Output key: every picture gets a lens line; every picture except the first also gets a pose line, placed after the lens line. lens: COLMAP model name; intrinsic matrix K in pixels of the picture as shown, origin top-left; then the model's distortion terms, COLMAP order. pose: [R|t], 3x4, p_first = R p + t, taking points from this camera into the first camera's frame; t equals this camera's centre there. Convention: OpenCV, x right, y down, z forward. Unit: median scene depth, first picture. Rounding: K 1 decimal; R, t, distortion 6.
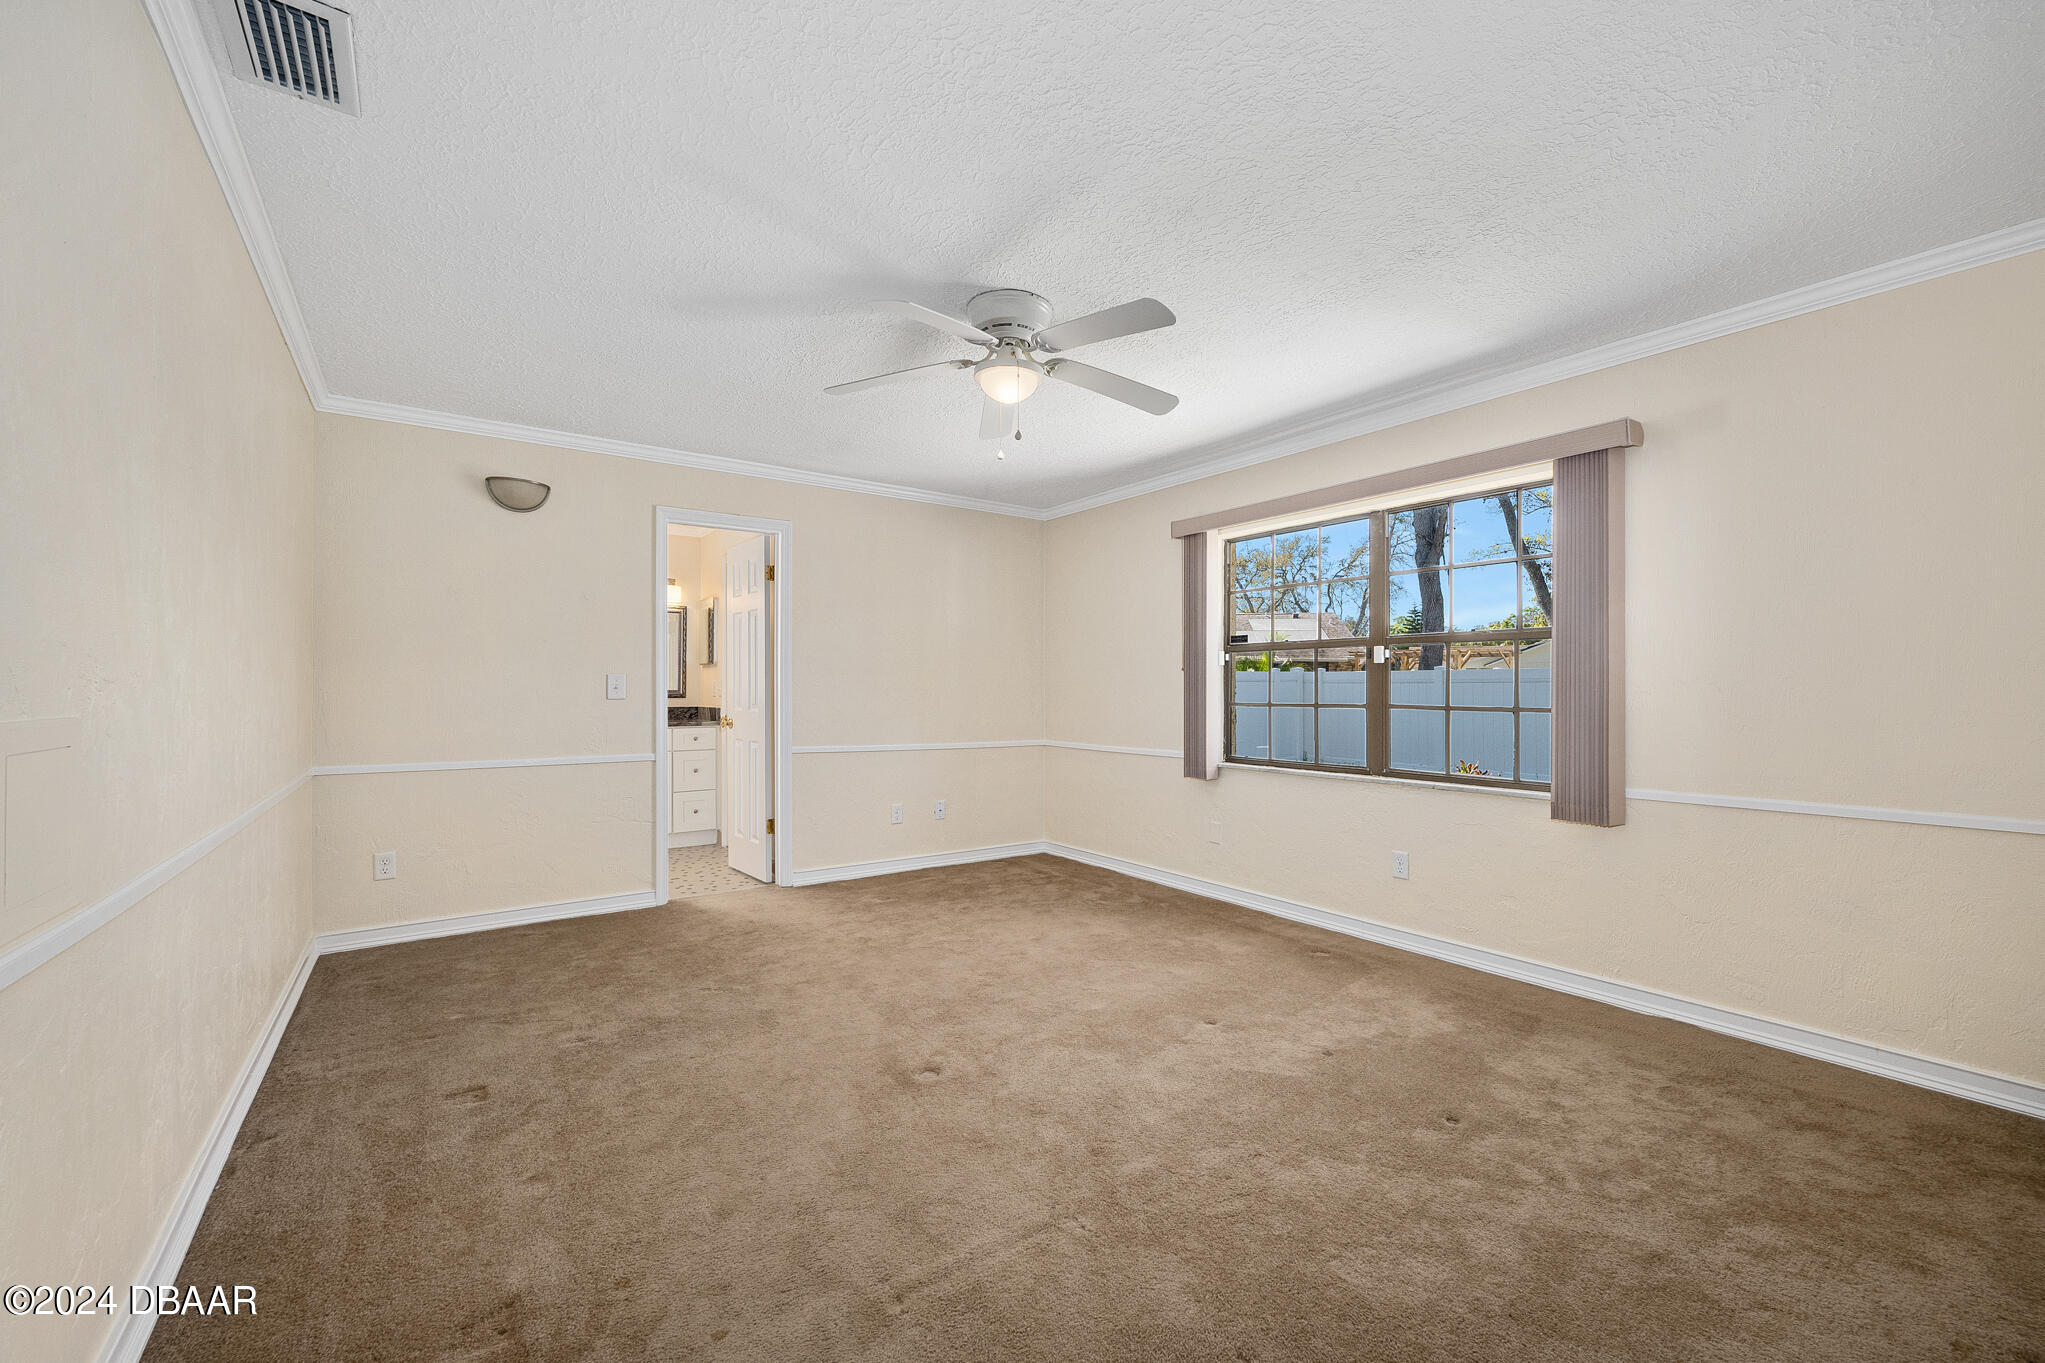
lens RADIAL K [[814.4, 0, 1030.0], [0, 814.4, 682.2], [0, 0, 1]] dist [-0.001009, 0.000737]
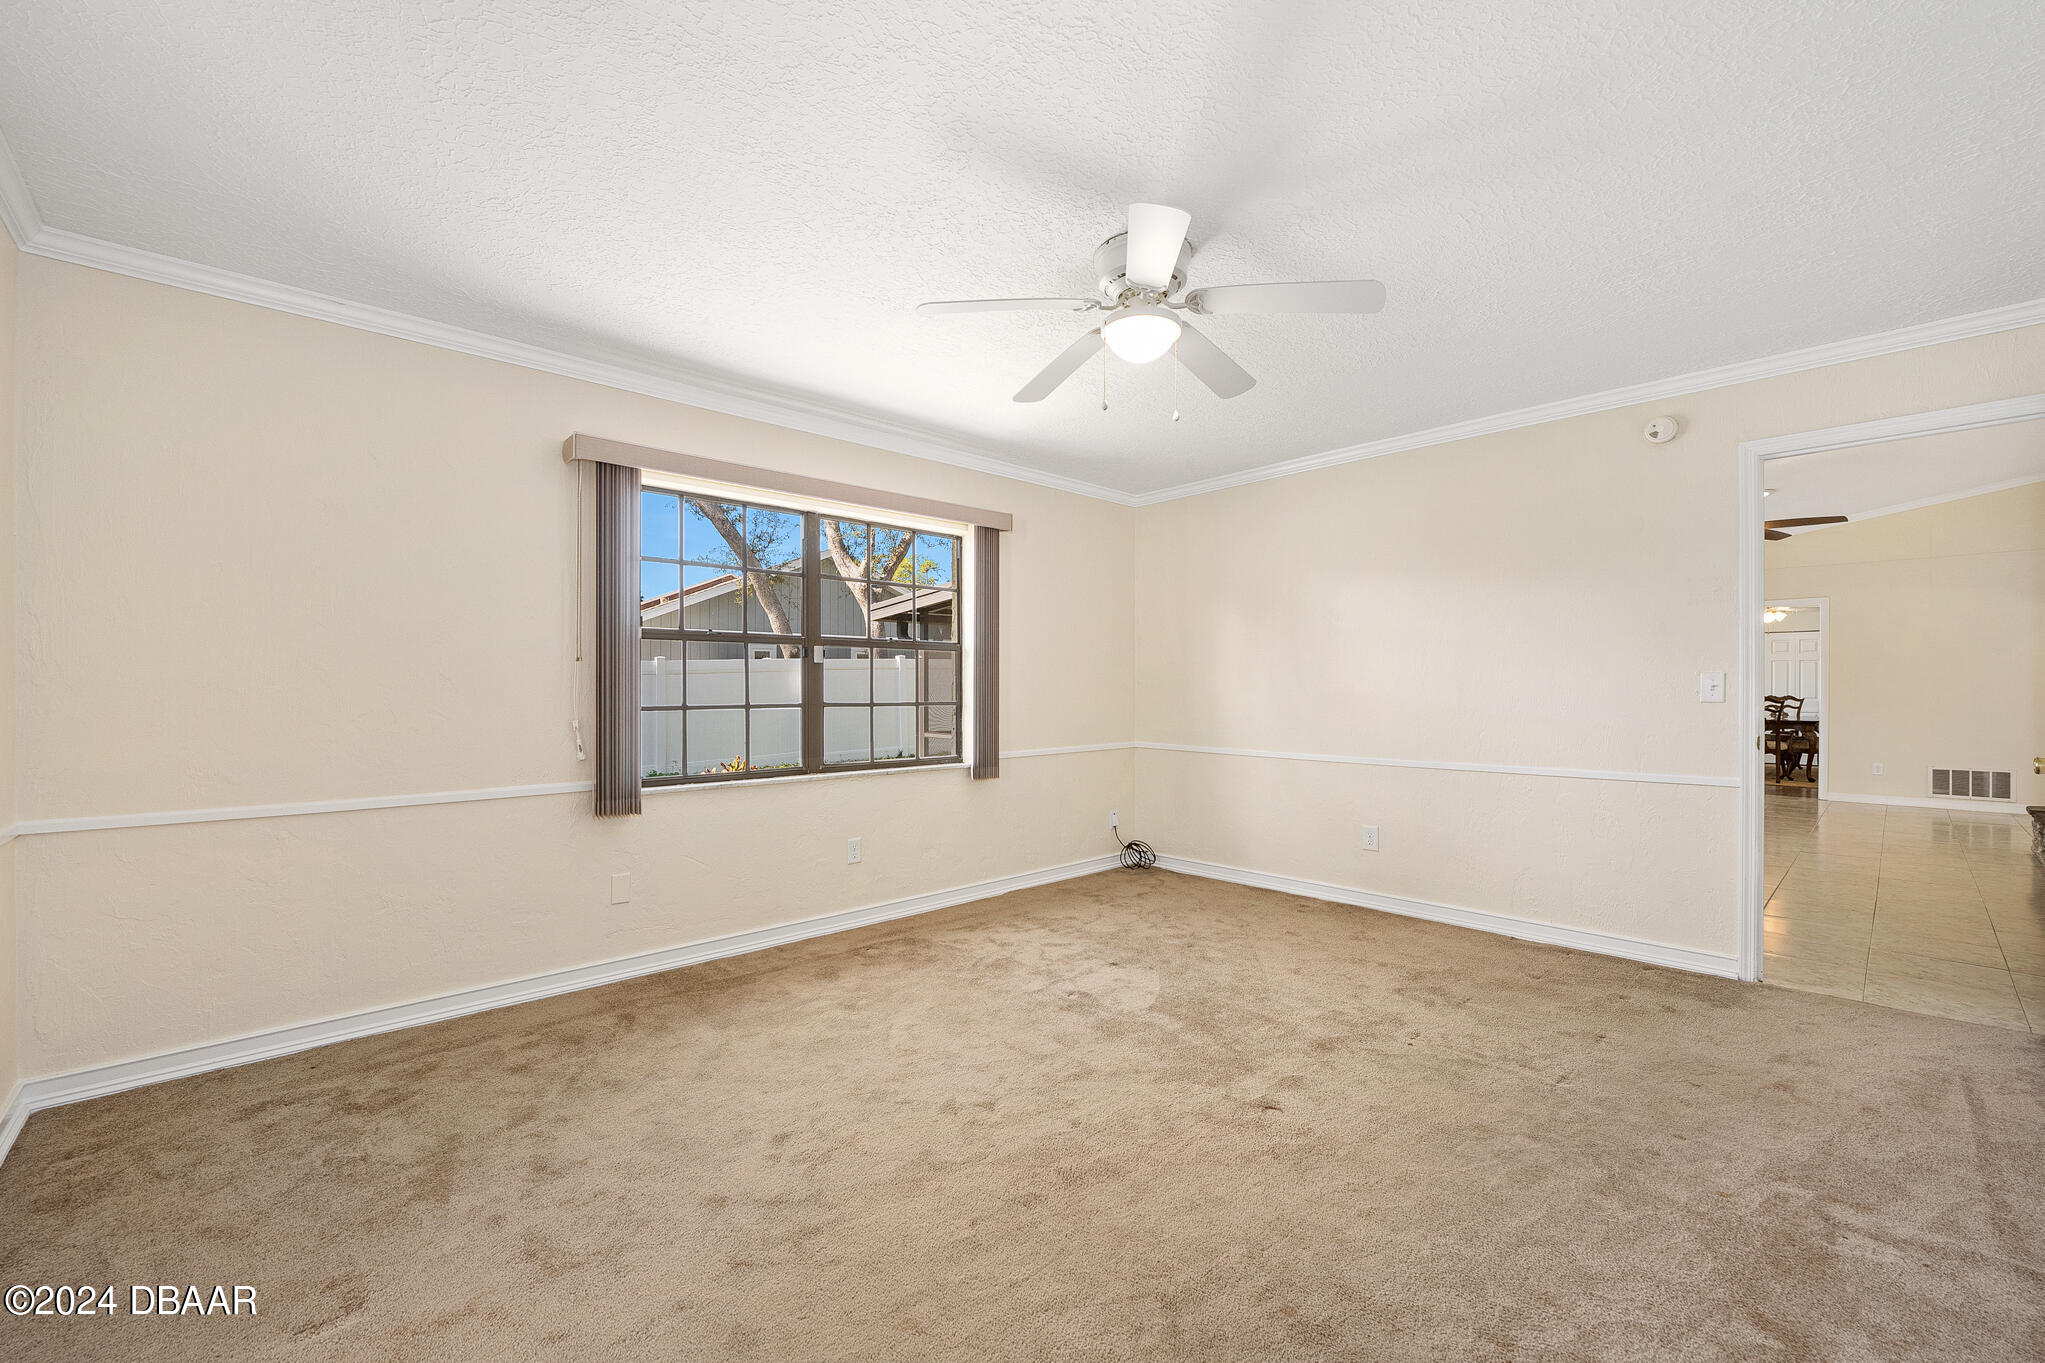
lens RADIAL K [[814.4, 0, 1024.3], [0, 814.4, 689.0], [0, 0, 1]] dist [-0.001009, 0.000737]
pose [[-0.106182, 0.001212, 0.994346, -0.612624], [-0.005682, 0.999982, -0.001825, 0.009799], [-0.994330, -0.005843, -0.106174, 0.846267]]
